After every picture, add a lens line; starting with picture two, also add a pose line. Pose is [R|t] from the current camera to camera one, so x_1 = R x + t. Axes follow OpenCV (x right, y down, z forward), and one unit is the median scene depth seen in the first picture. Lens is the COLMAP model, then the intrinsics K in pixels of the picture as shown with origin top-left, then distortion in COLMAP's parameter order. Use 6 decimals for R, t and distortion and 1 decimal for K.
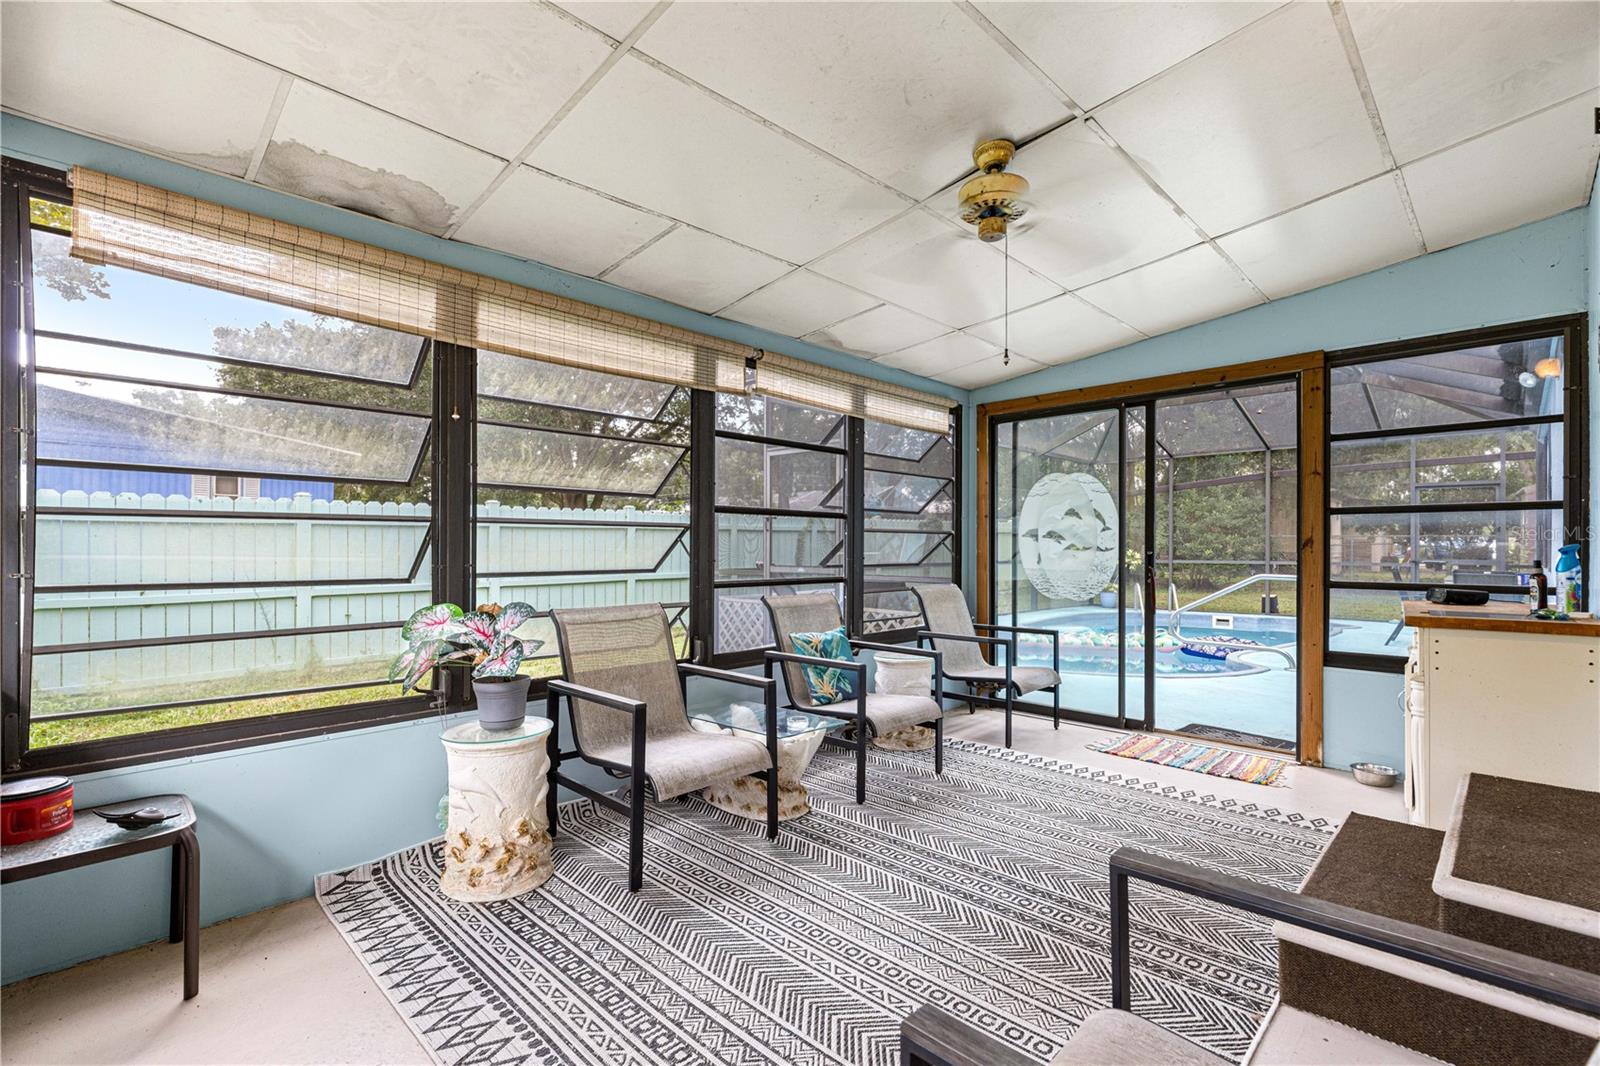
lens RADIAL K [[715.2, 0, 802.8], [0, 715.2, 543.7], [0, 0, 1]] dist [0.003034, 0.000013]
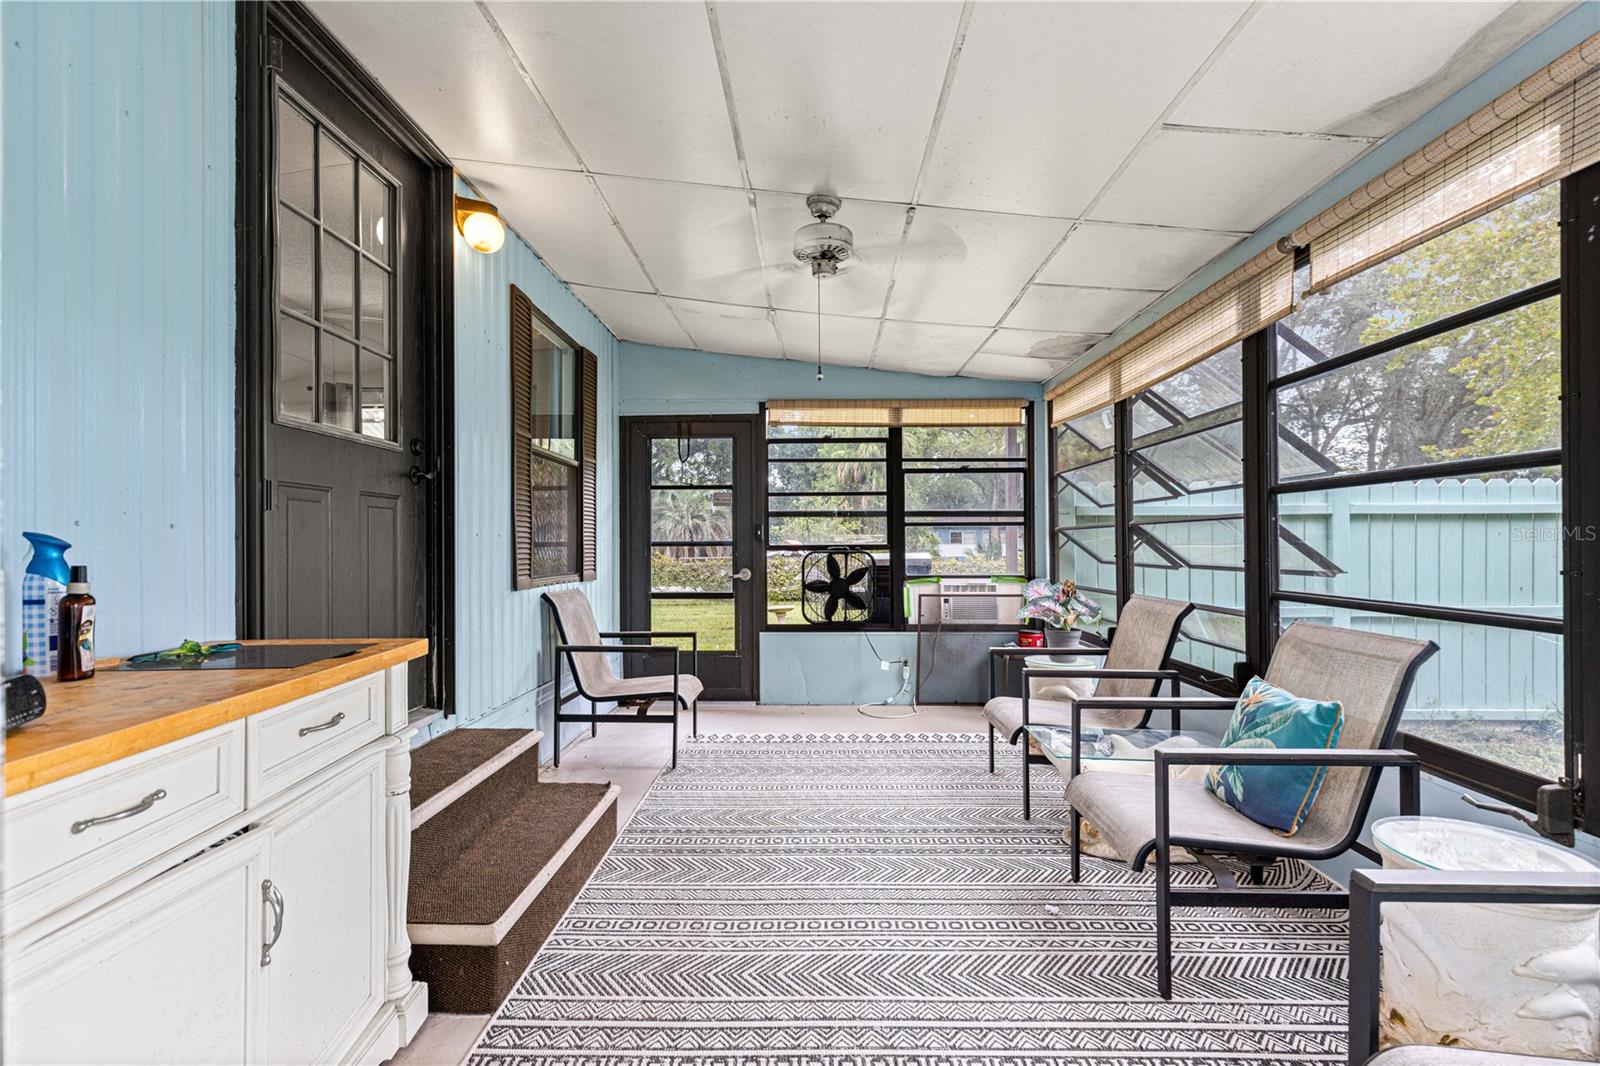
lens RADIAL K [[715.2, 0, 802.8], [0, 715.2, 543.7], [0, 0, 1]] dist [0.003034, 0.000013]
pose [[-0.722437, -0.002198, -0.691433, 0.959041], [0.001891, 0.999985, -0.005155, 0.011642], [0.691434, -0.005032, -0.722422, 1.591701]]
